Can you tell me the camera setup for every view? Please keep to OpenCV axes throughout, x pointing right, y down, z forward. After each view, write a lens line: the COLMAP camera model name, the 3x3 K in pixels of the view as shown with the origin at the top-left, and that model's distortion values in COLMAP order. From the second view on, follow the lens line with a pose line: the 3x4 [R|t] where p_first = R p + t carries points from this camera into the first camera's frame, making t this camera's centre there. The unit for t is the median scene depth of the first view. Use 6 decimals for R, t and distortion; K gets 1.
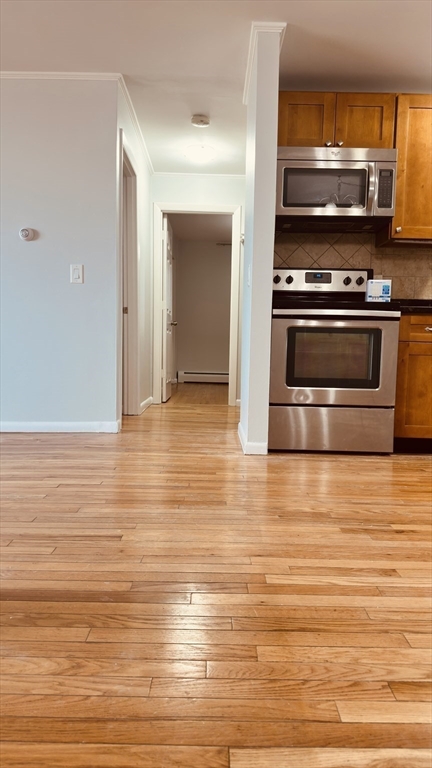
lens RADIAL K [[542.6, 0, 216.0], [0, 542.6, 384.0], [0, 0, 1]] dist [0.108324, -0.169246]
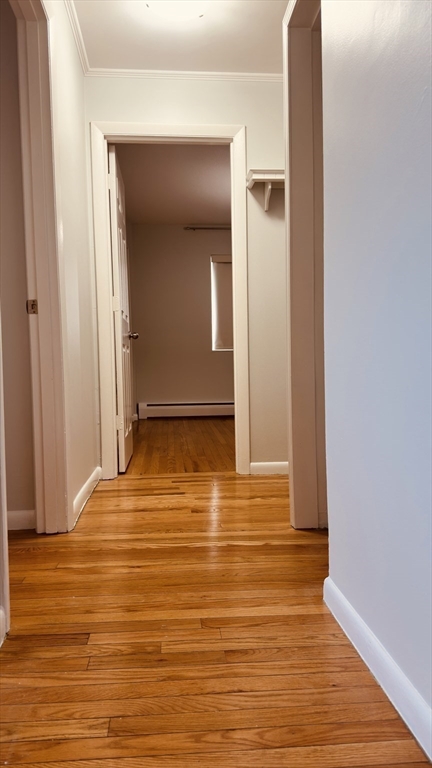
lens RADIAL K [[542.6, 0, 216.0], [0, 542.6, 384.0], [0, 0, 1]] dist [0.108324, -0.169246]
pose [[0.995687, -0.040405, 0.083519, -0.046347], [0.042770, 0.998727, -0.026724, -0.044362], [-0.082333, 0.030181, 0.996148, 0.464889]]
